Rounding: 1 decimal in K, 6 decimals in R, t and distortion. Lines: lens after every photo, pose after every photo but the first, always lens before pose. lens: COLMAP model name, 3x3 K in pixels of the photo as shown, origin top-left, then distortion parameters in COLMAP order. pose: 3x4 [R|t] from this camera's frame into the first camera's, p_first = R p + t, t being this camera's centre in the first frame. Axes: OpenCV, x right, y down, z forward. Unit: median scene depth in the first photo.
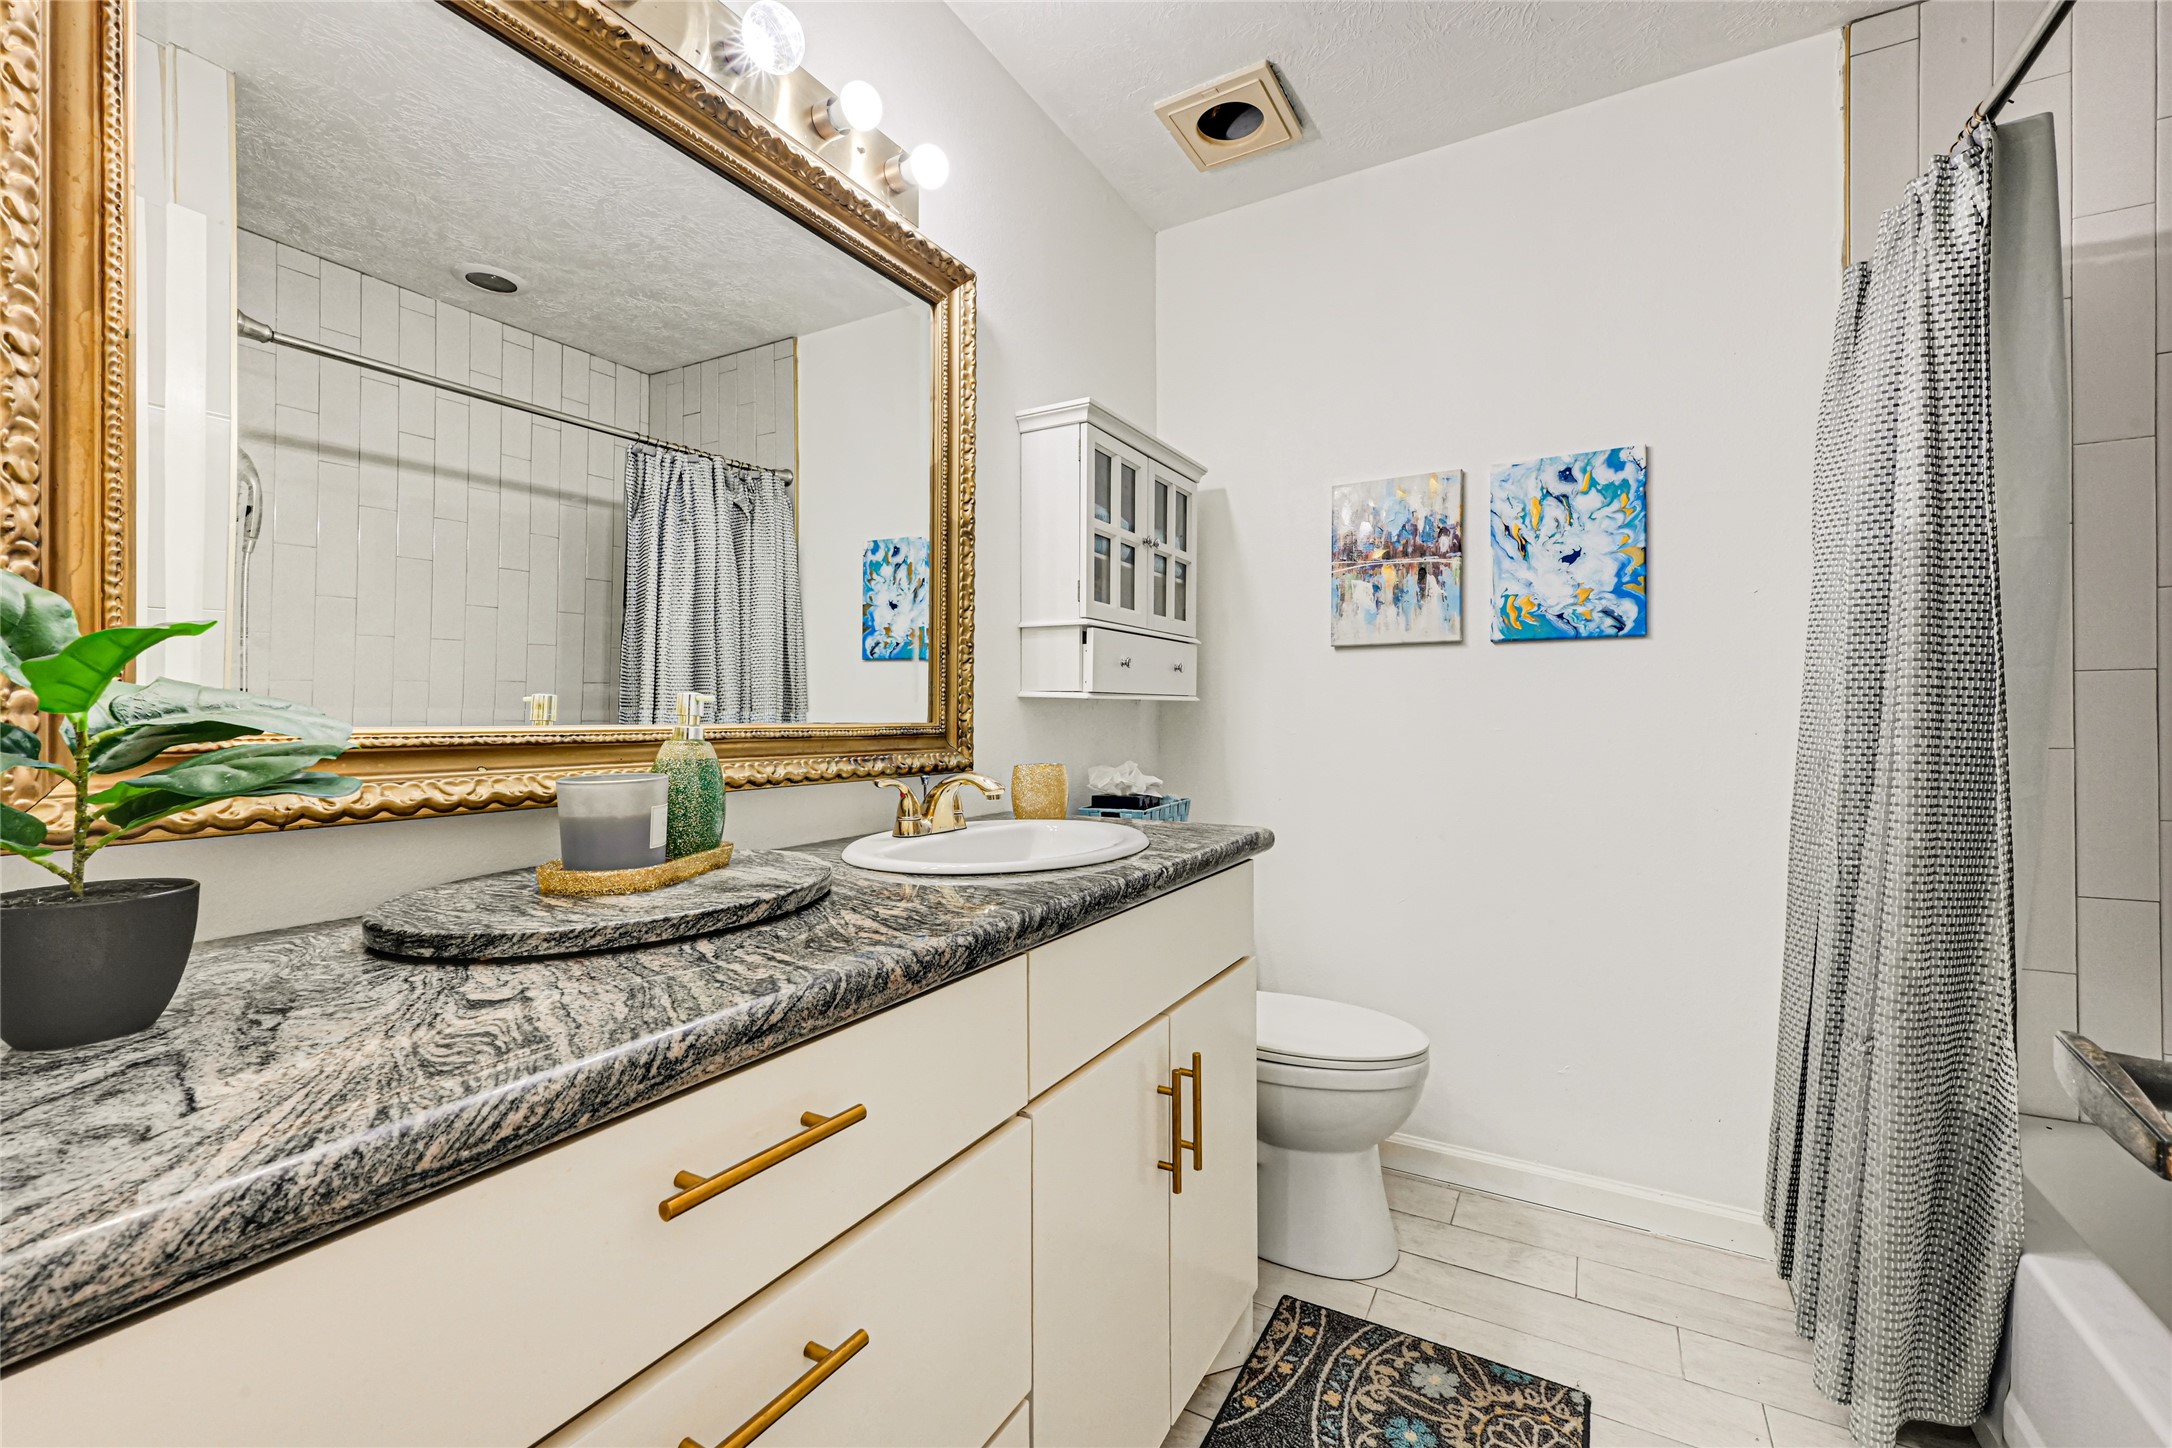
lens RADIAL K [[879.2, 0, 1092.6], [0, 879.2, 714.9], [0, 0, 1]] dist [-0.000053, 0.000063]
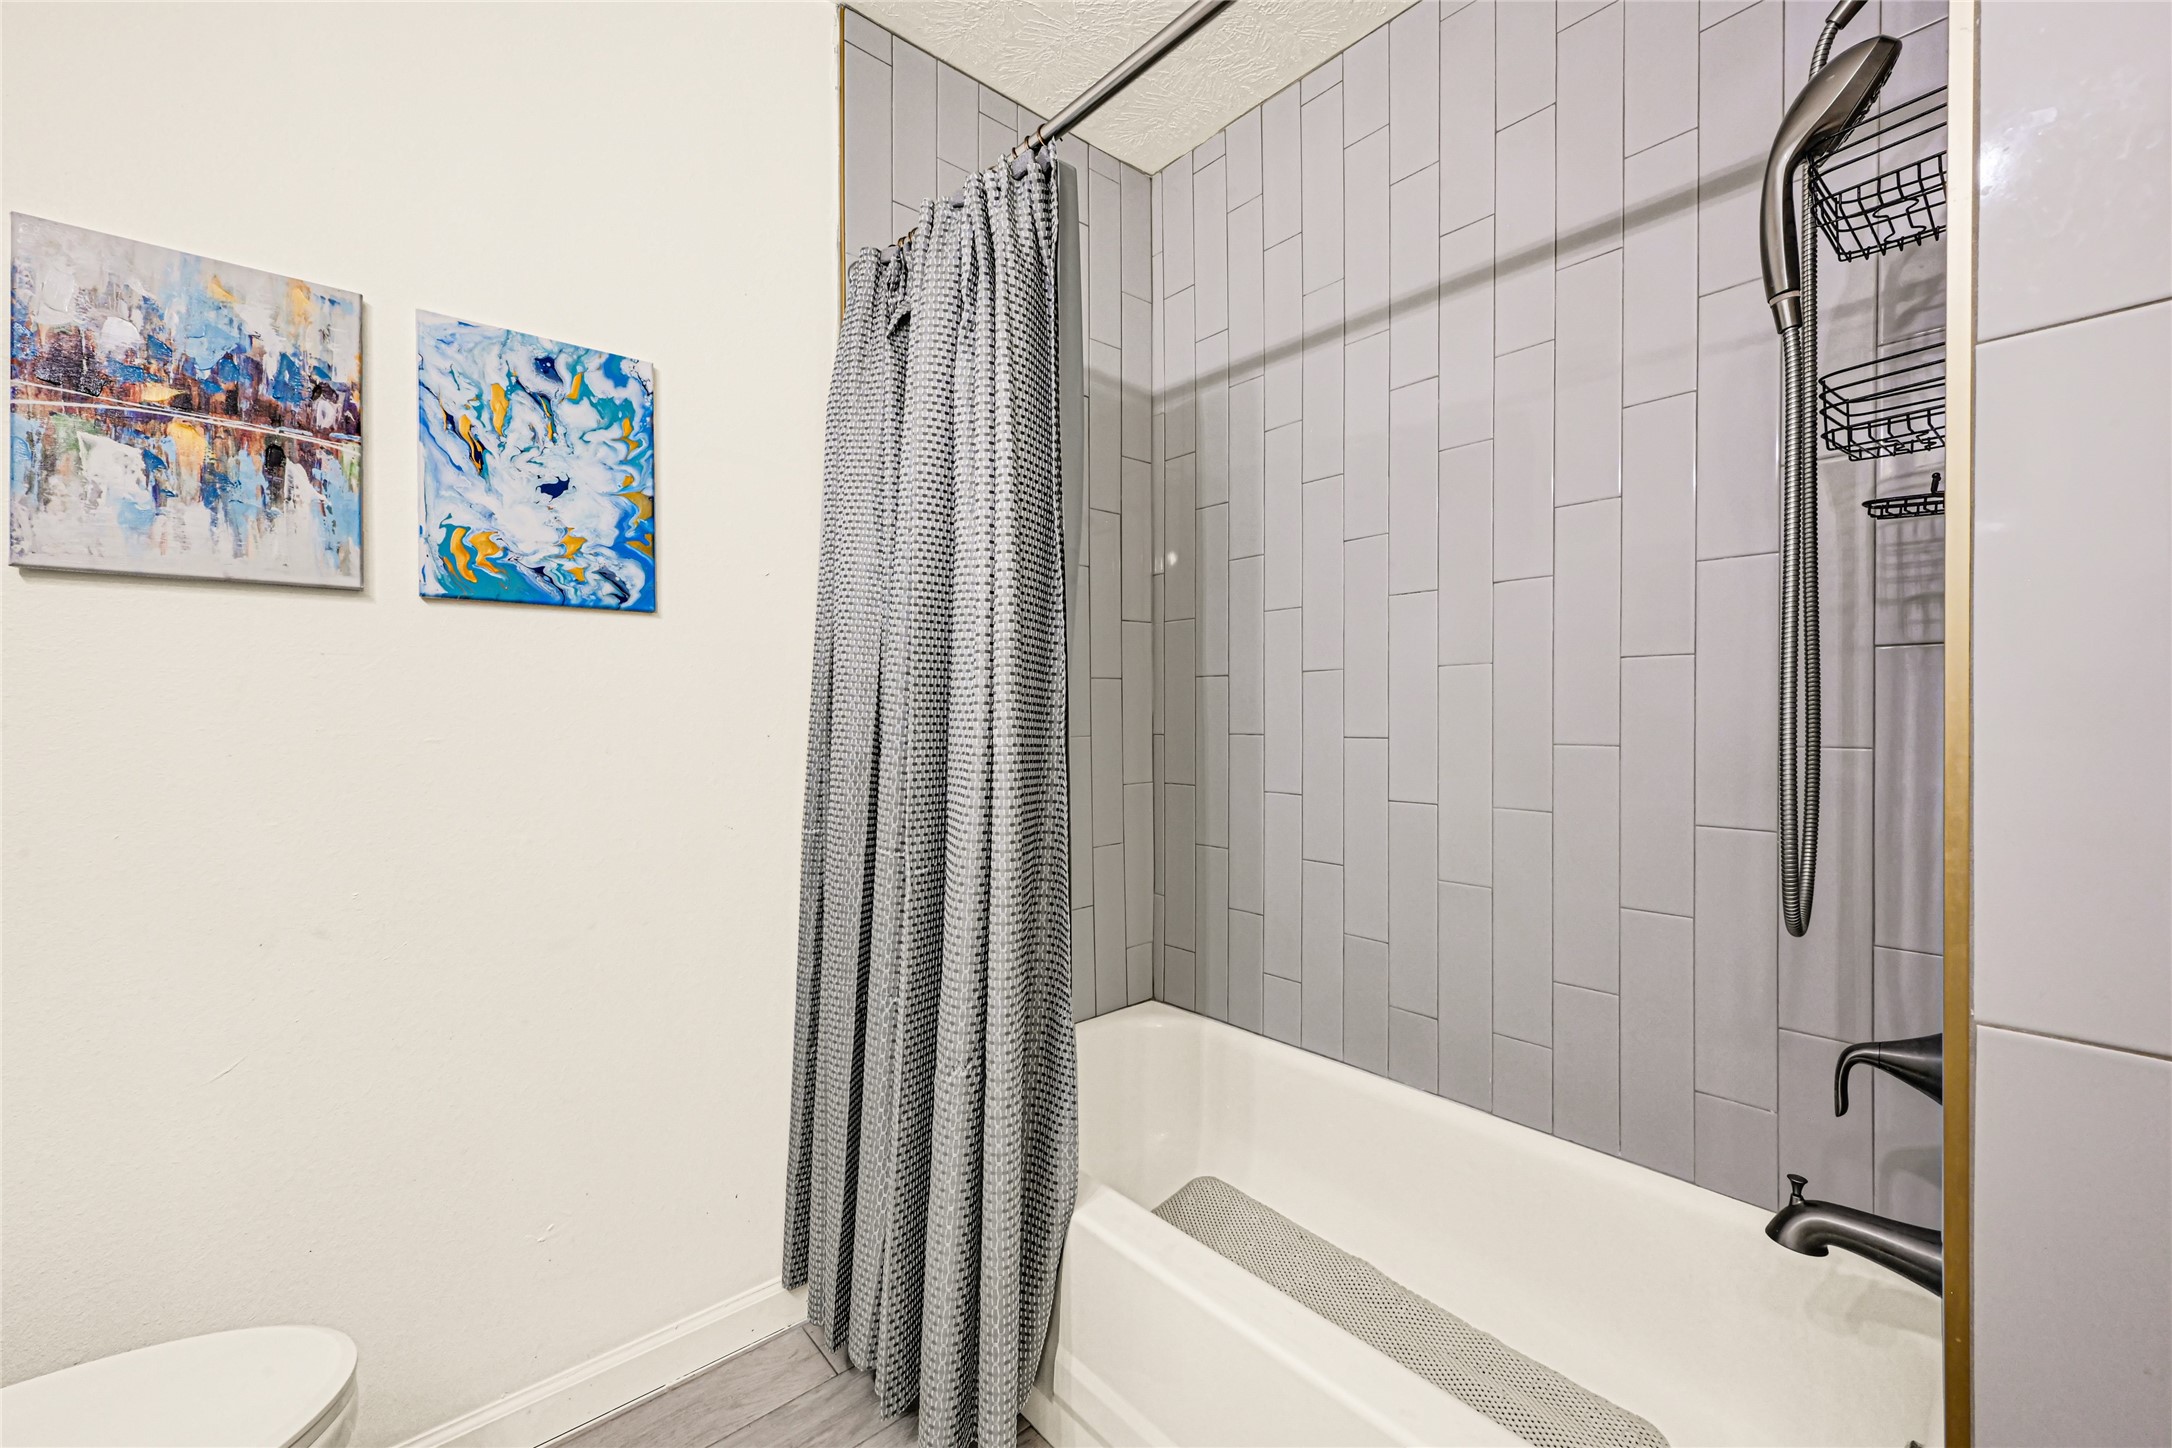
lens RADIAL K [[879.2, 0, 1101.0], [0, 879.2, 710.2], [0, 0, 1]] dist [-0.000053, 0.000063]
pose [[0.310236, 0.000877, 0.950659, 0.018661], [0.003989, 0.999990, -0.002225, -0.000788], [-0.950651, 0.004482, 0.310229, 0.370370]]
